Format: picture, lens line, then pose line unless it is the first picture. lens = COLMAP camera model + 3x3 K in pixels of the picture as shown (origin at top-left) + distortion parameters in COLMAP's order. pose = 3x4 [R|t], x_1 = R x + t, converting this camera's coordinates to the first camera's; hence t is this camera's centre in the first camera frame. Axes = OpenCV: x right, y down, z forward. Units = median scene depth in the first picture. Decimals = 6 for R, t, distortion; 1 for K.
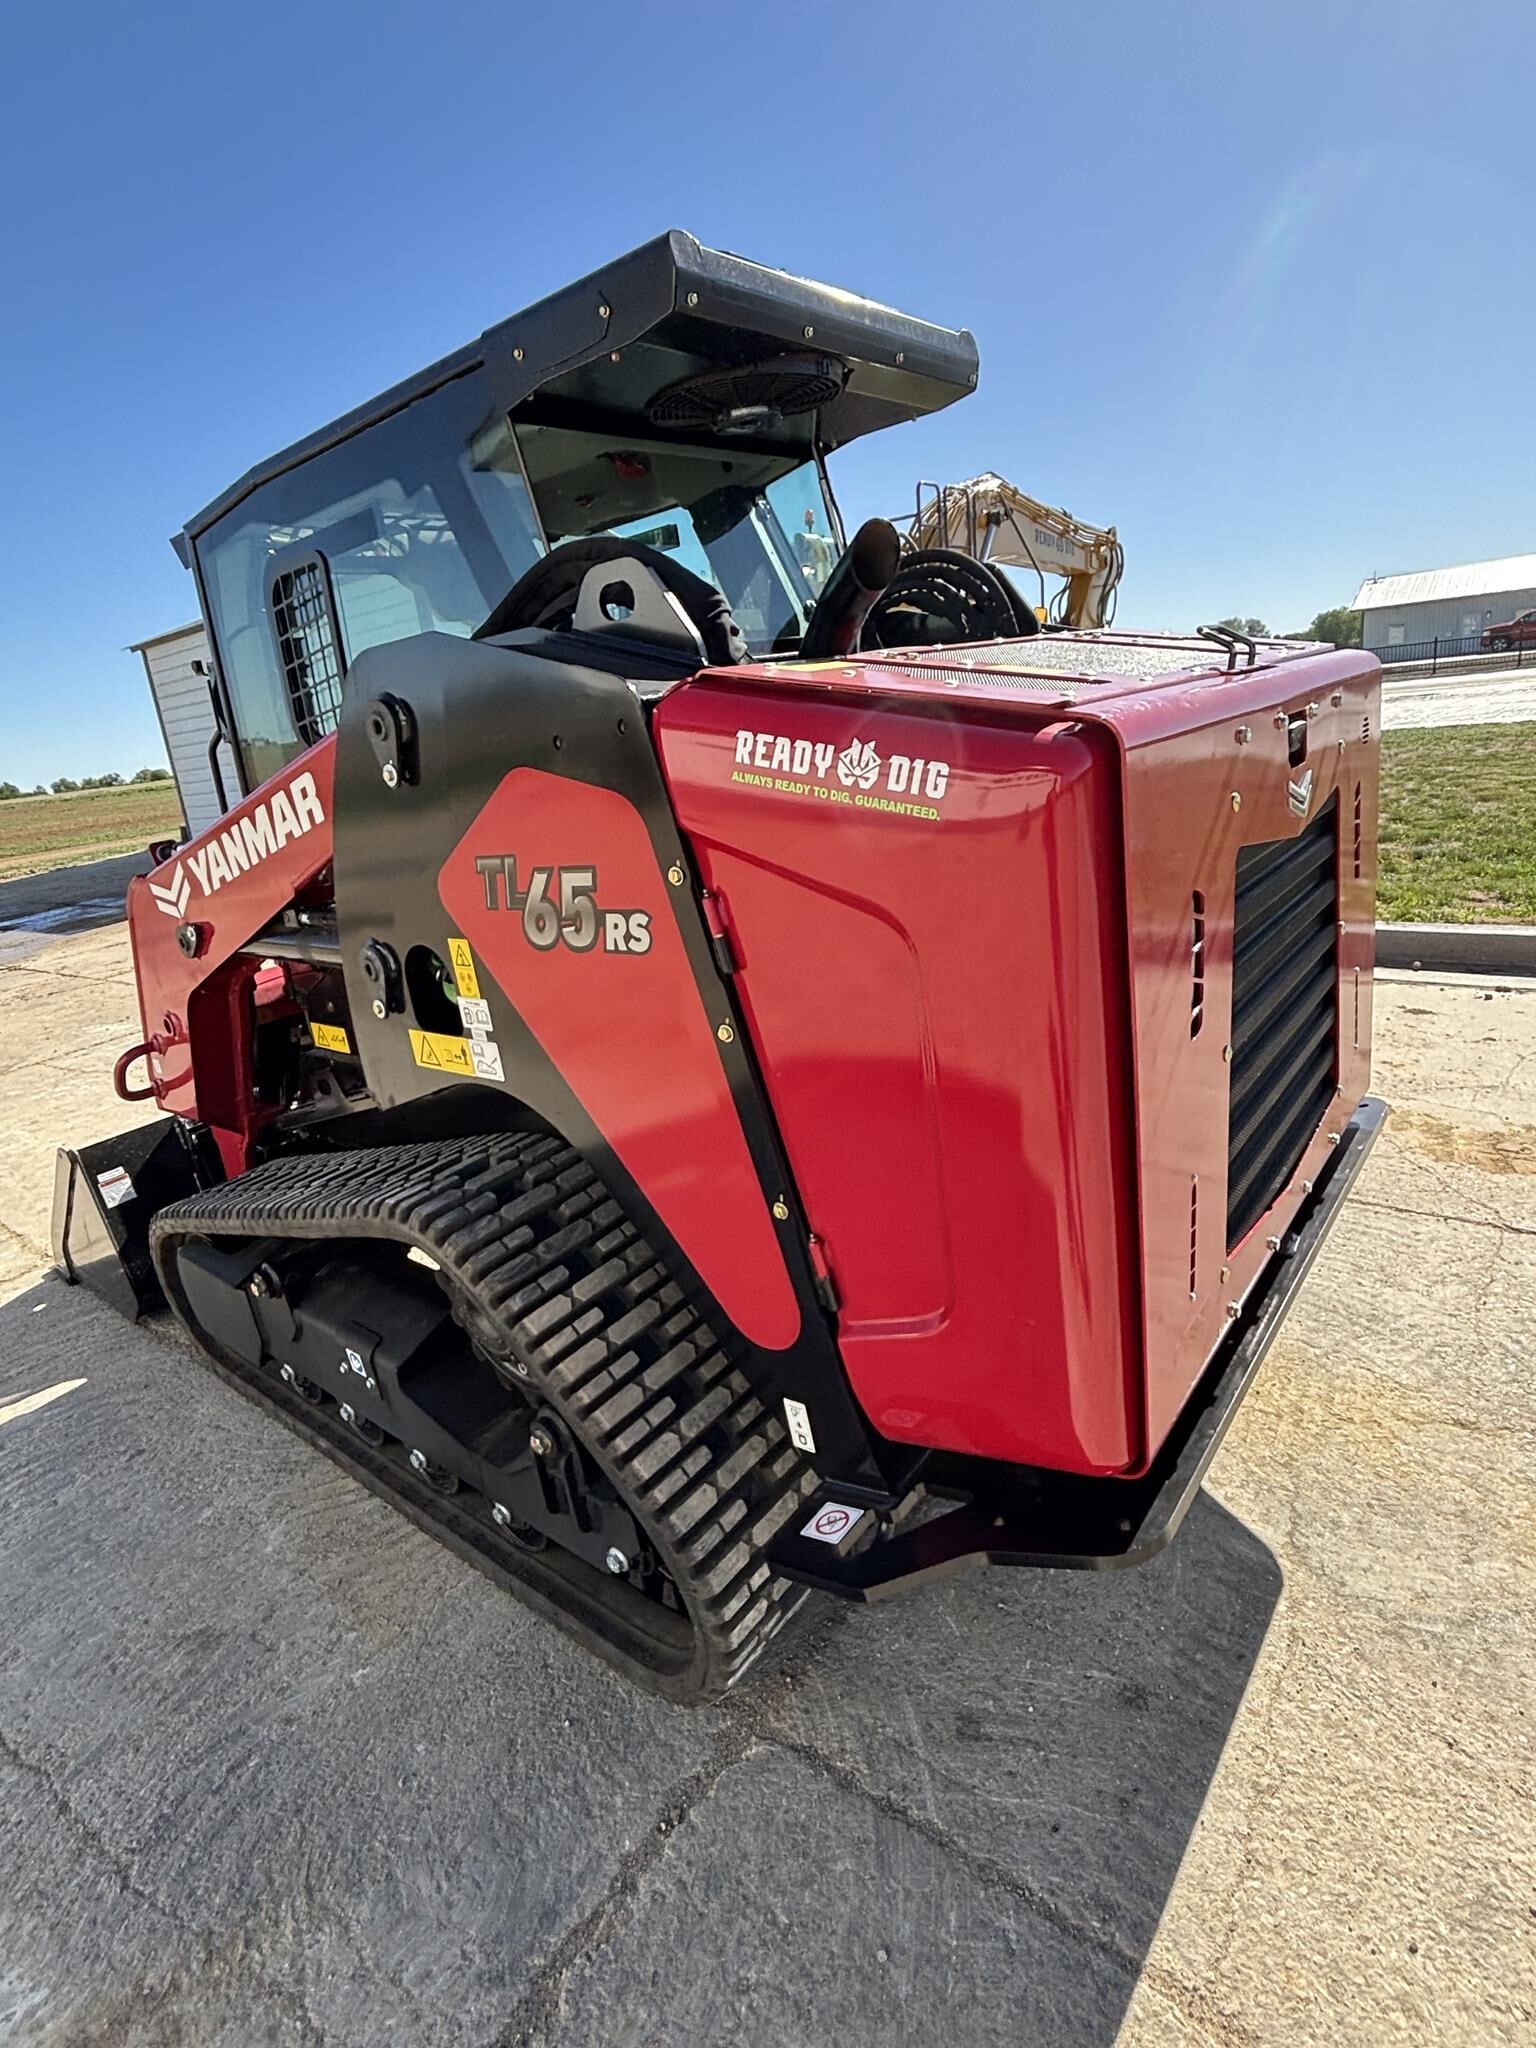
lens RADIAL K [[1034.1, 0, 771.3], [0, 1034.1, 1012.4], [0, 0, 1]] dist [-0.008841, 0.007591]
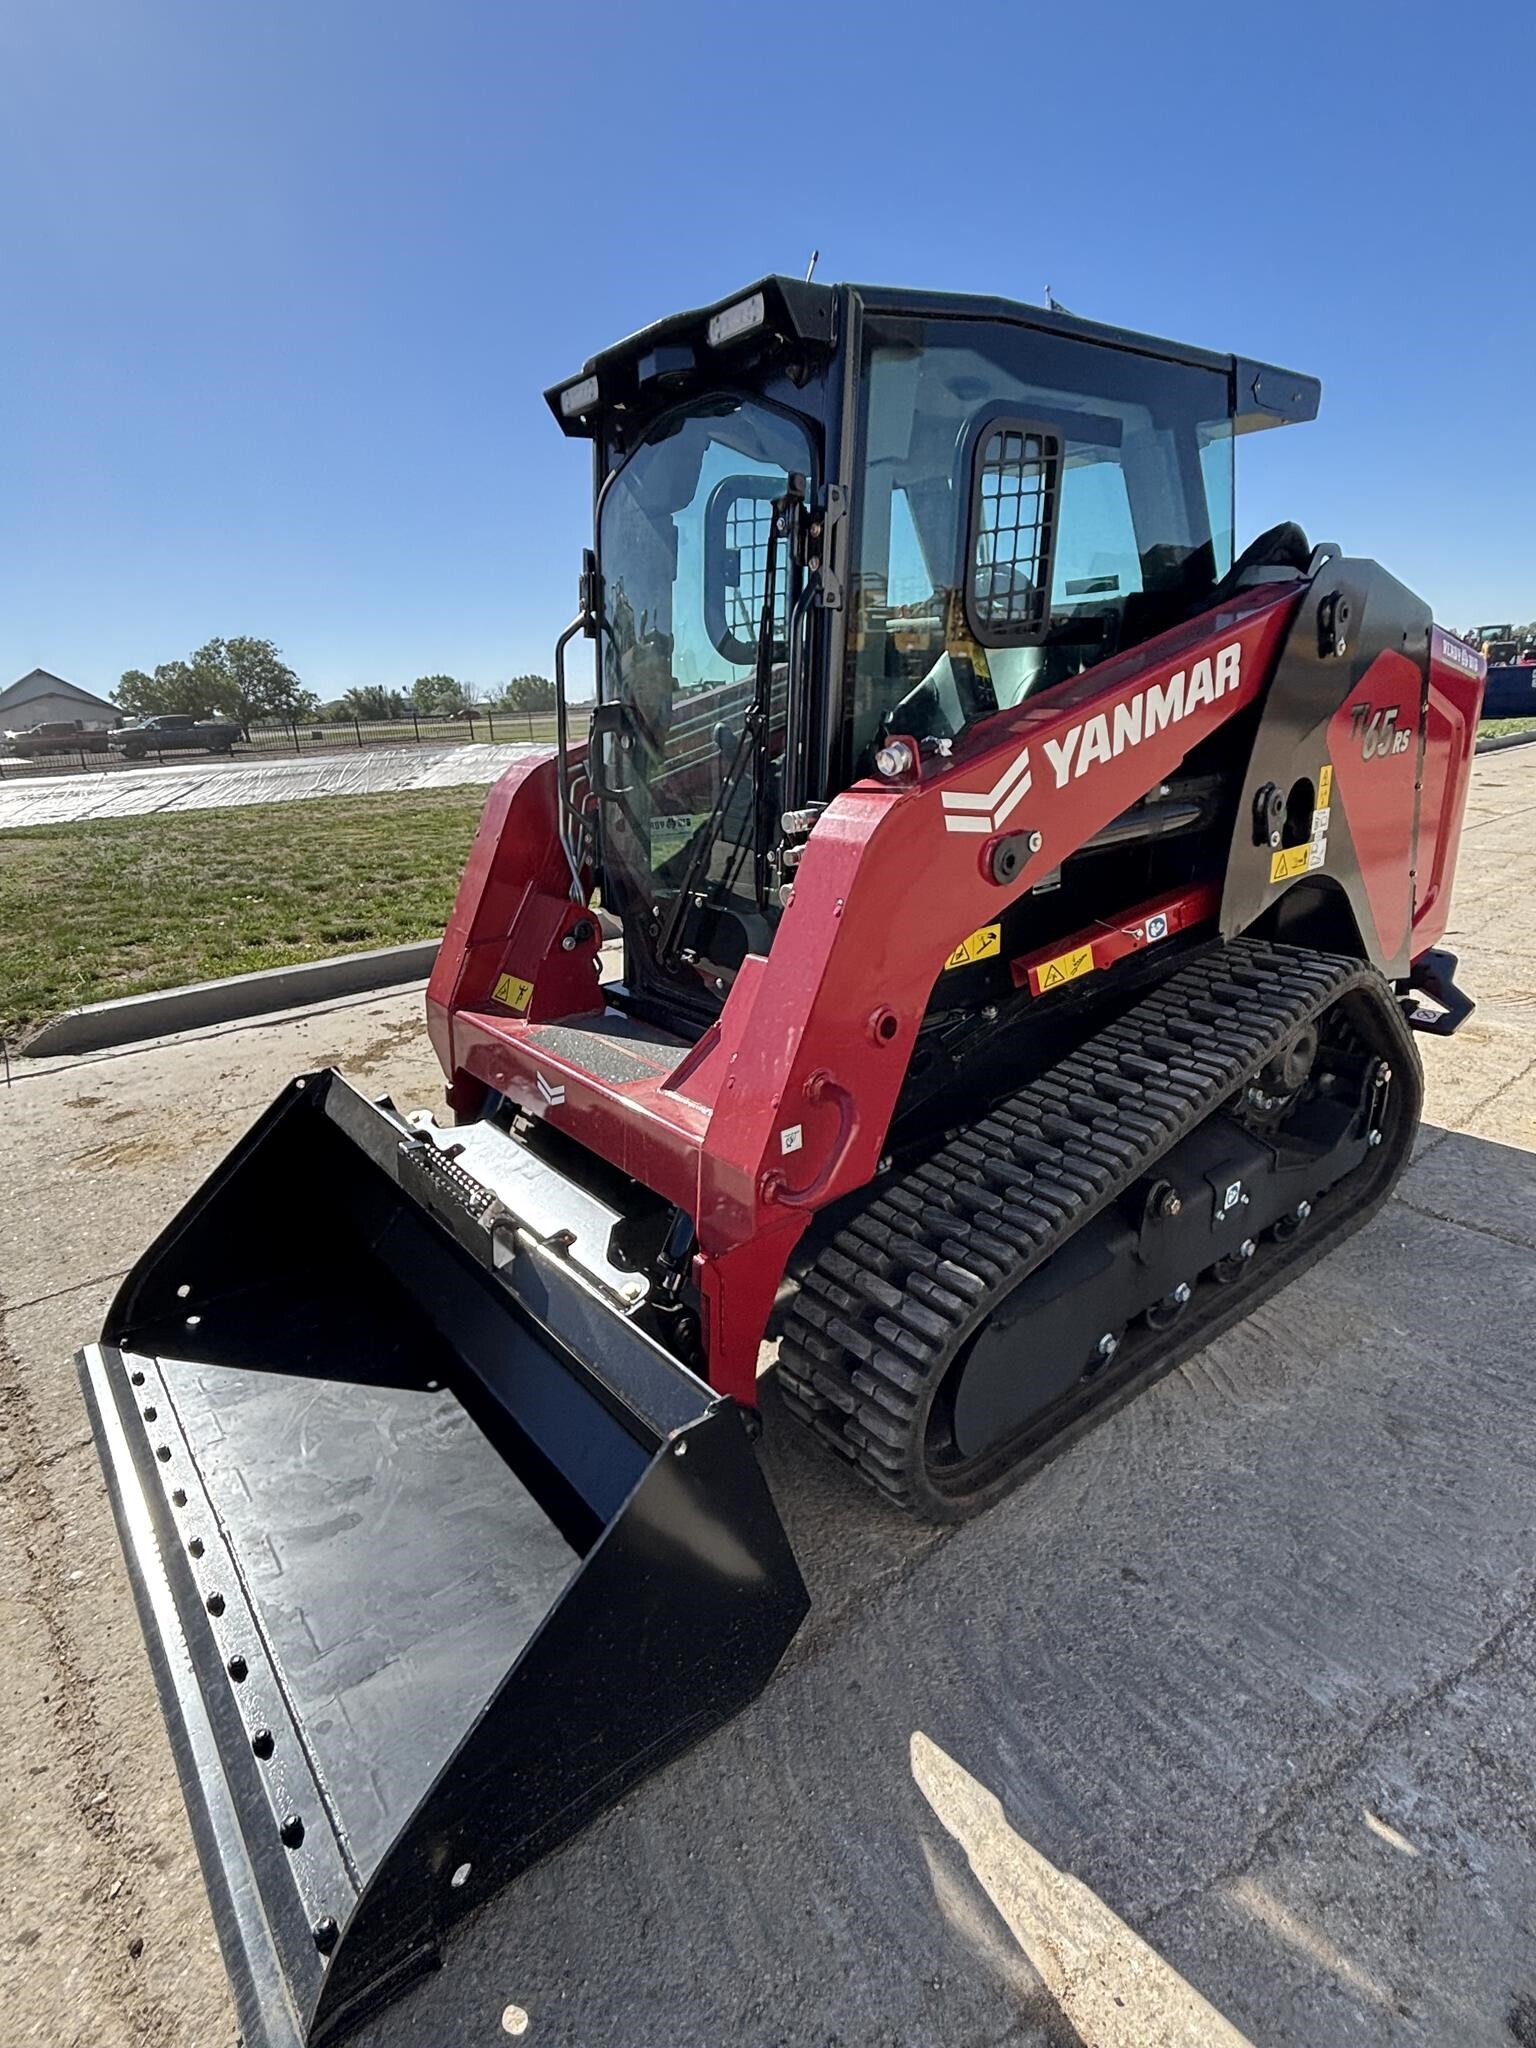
lens RADIAL K [[1036.6, 0, 773.7], [0, 1036.6, 1020.0], [0, 0, 1]] dist [-0.011453, 0.008431]
pose [[0.214390, -0.196812, 0.956714, -1.849109], [0.301380, 0.945026, 0.126872, -0.145699], [-0.929089, 0.261135, 0.261919, 1.366473]]
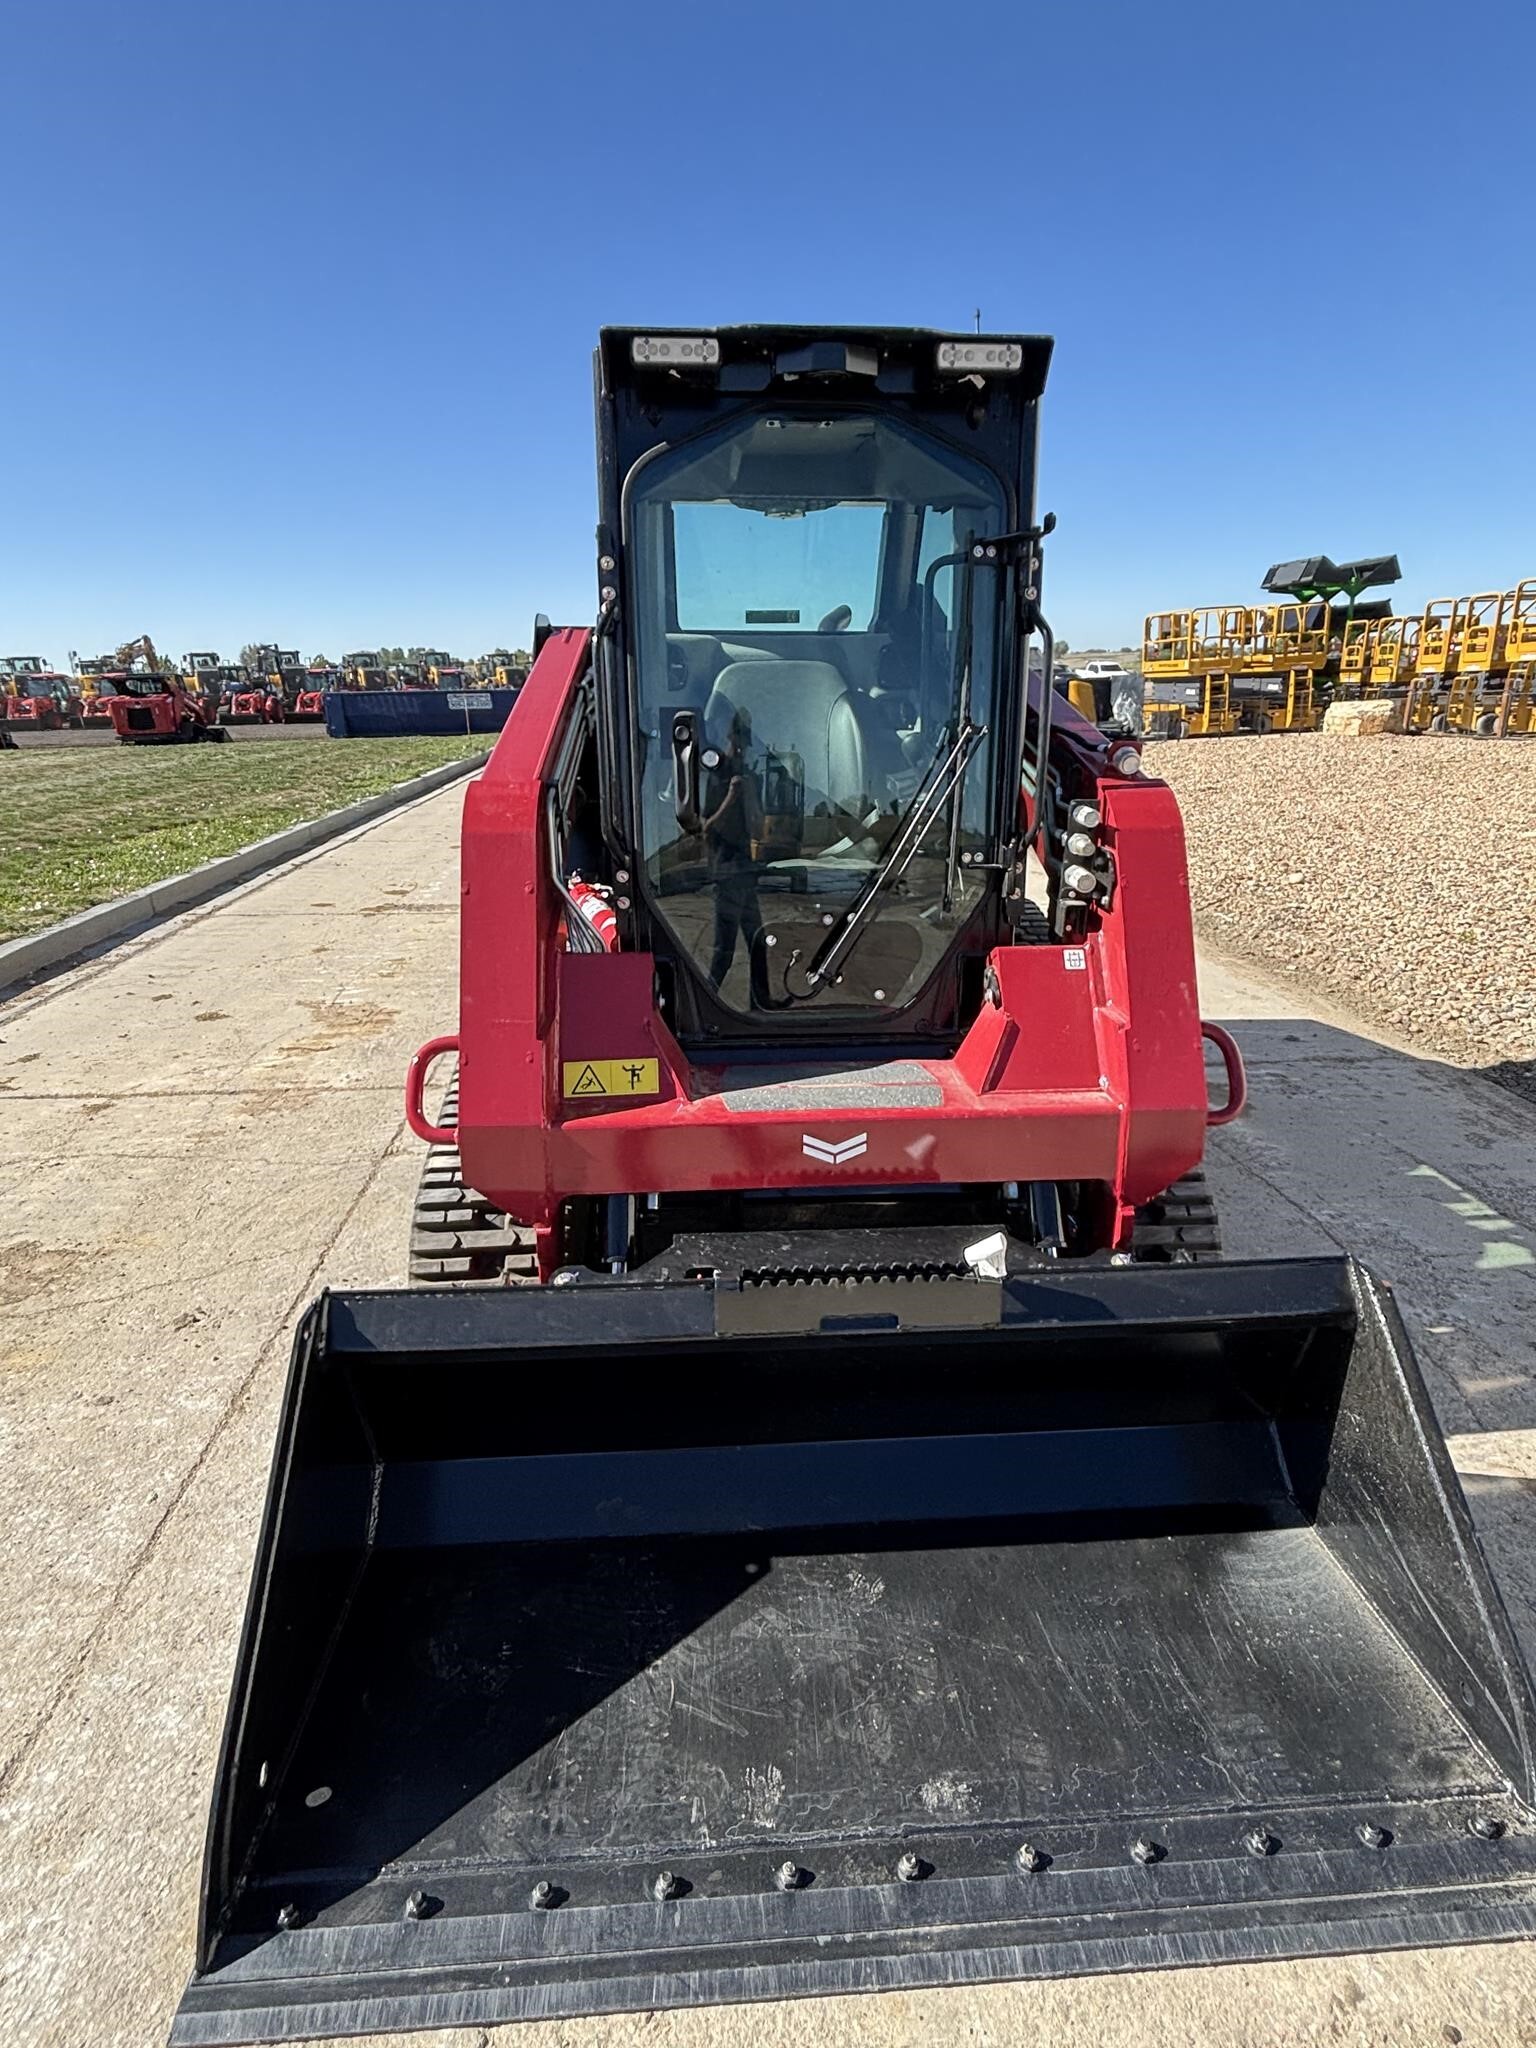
lens RADIAL K [[1041.1, 0, 773.3], [0, 1041.1, 1016.7], [0, 0, 1]] dist [-0.016451, 0.010485]
pose [[-0.678889, -0.112772, 0.725529, -1.479534], [0.293663, 0.863956, 0.409074, -0.575859], [-0.672957, 0.490777, -0.553414, 2.537915]]
